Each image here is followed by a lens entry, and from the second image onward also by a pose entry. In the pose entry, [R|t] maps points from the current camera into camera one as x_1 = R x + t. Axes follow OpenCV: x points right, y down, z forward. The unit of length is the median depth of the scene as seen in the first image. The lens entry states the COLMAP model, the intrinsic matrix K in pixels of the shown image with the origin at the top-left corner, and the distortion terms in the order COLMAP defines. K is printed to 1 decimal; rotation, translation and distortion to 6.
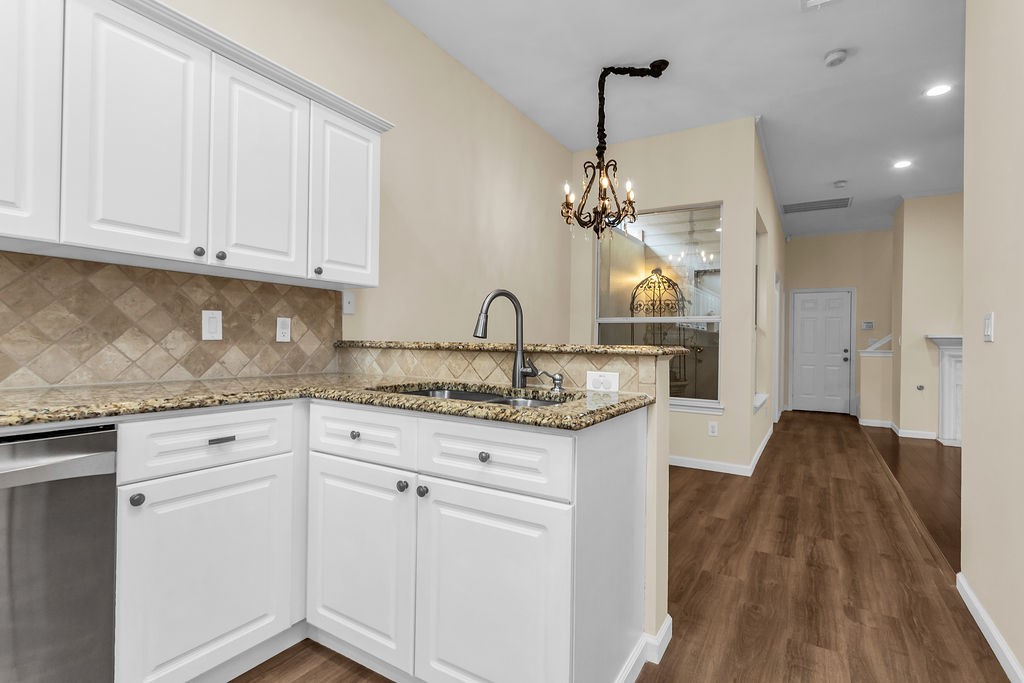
lens RADIAL K [[494.1, 0, 512.4], [0, 494.1, 337.9], [0, 0, 1]] dist [0.004615, -0.000914]
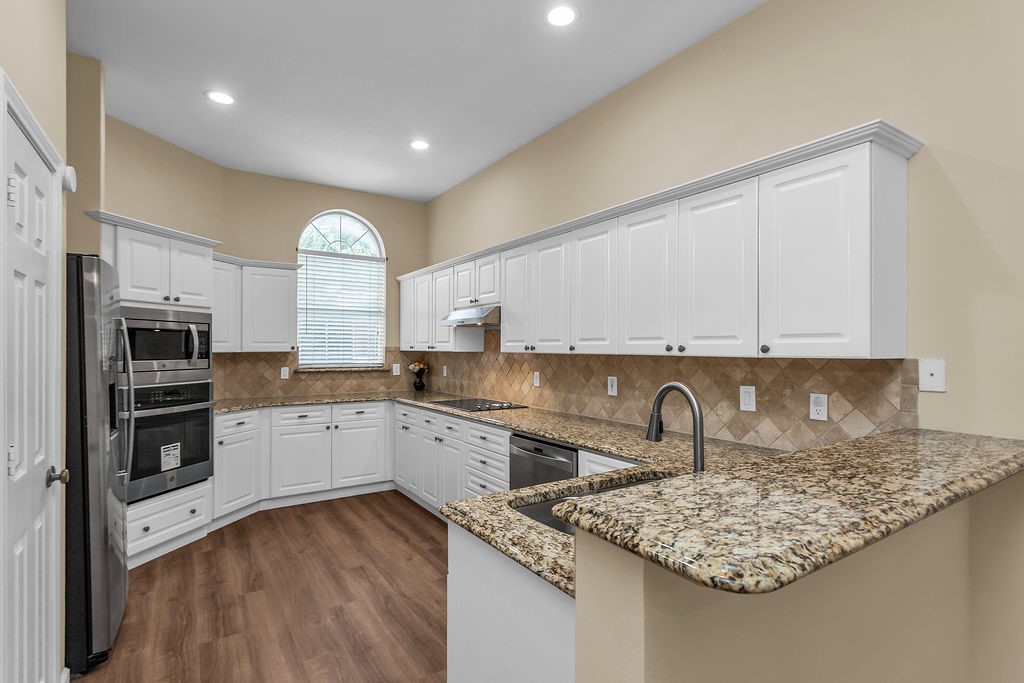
lens RADIAL K [[494.1, 0, 509.9], [0, 494.1, 348.3], [0, 0, 1]] dist [0.004615, -0.000914]
pose [[-0.424050, -0.019122, -0.905437, 0.548511], [-0.003131, 0.999802, -0.019648, -0.093831], [0.905633, -0.005497, -0.424026, 0.773310]]
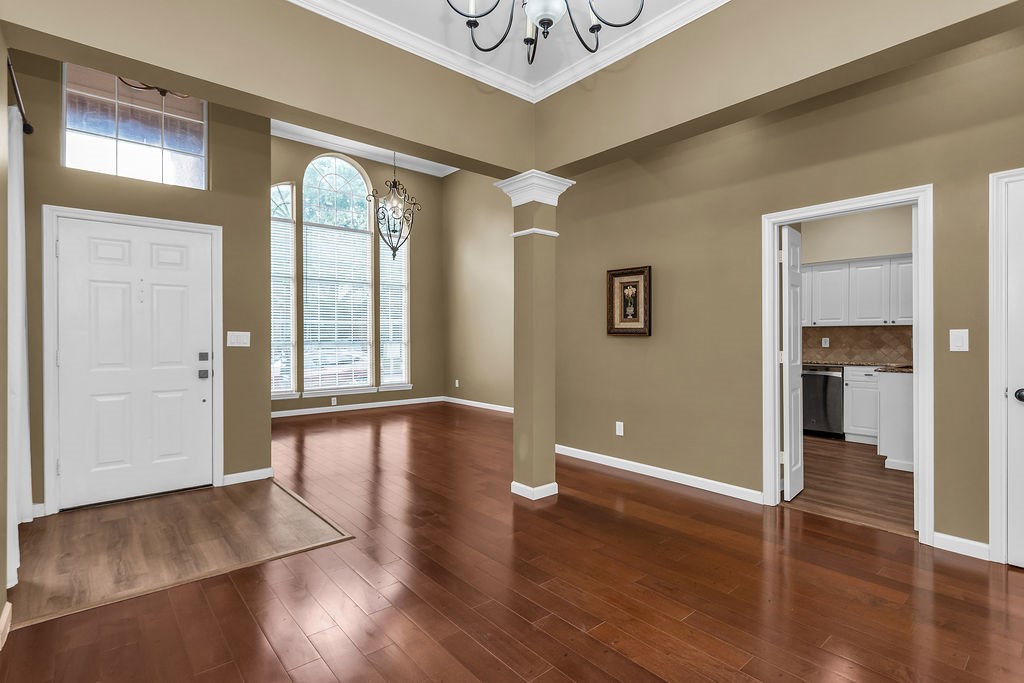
lens RADIAL K [[494.1, 0, 510.7], [0, 494.1, 341.1], [0, 0, 1]] dist [0.004615, -0.000914]
pose [[-0.317736, -0.010022, -0.948126, 2.168258], [0.002345, 0.999933, -0.011356, -0.008438], [0.948176, -0.005832, -0.317691, -0.216303]]
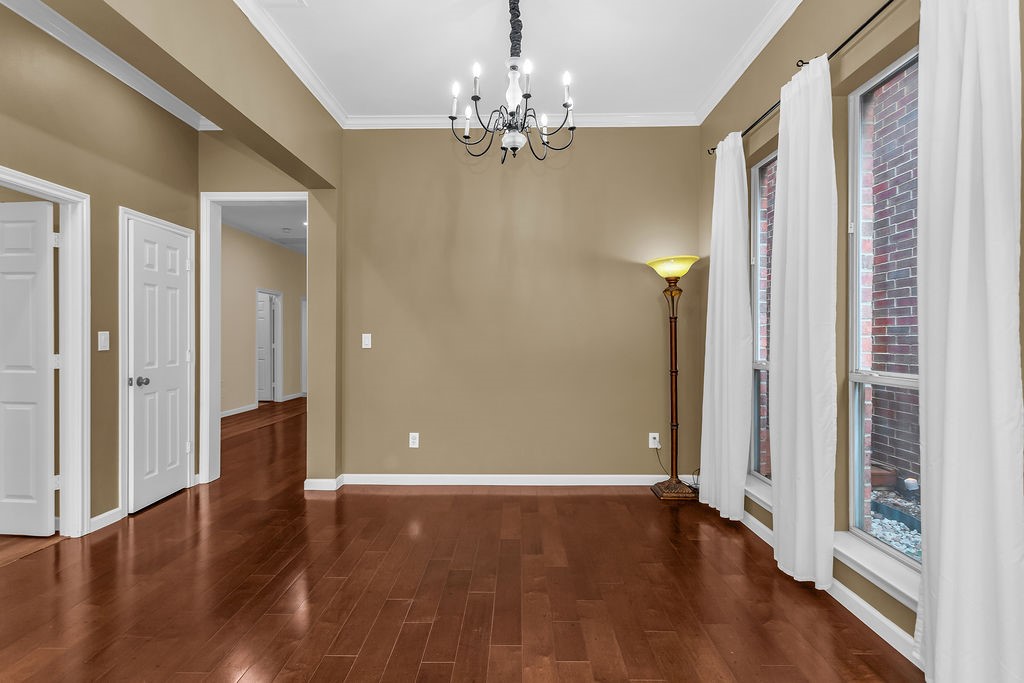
lens RADIAL K [[494.1, 0, 516.0], [0, 494.1, 345.7], [0, 0, 1]] dist [0.004615, -0.000914]
pose [[0.854817, -0.024183, 0.518365, 1.099362], [0.010135, 0.999501, 0.029916, -0.032942], [-0.518830, -0.020319, 0.854636, -1.192234]]
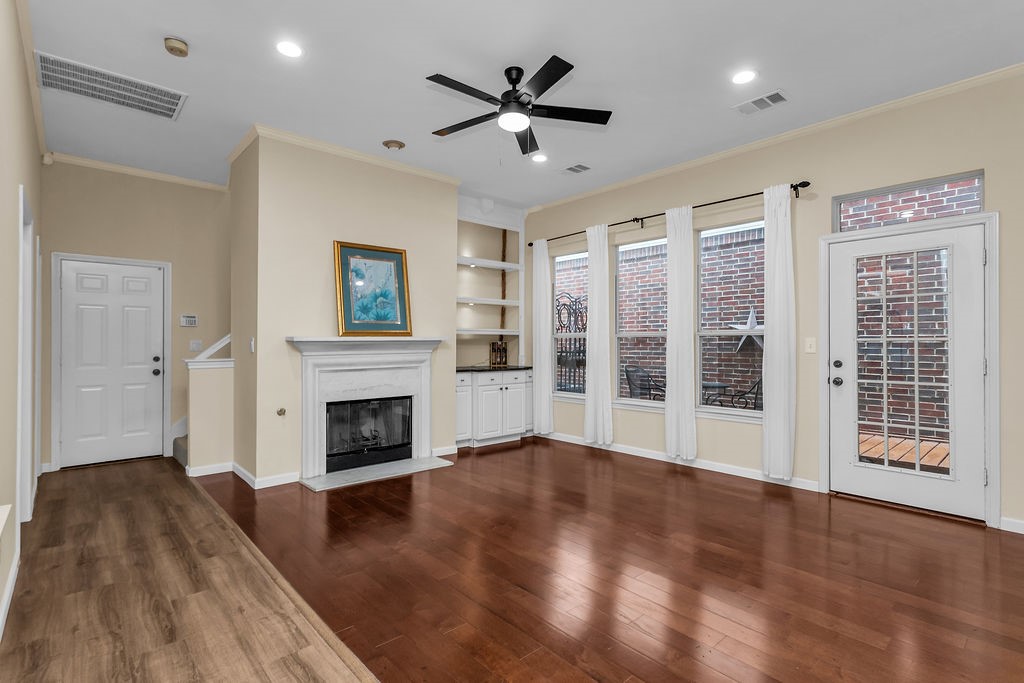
lens RADIAL K [[494.1, 0, 510.0], [0, 494.1, 339.7], [0, 0, 1]] dist [0.004615, -0.000914]
pose [[0.292733, -0.013004, 0.956106, 0.592140], [-0.001110, 0.999902, 0.013940, -0.027399], [-0.956194, -0.005142, 0.292690, 1.145938]]
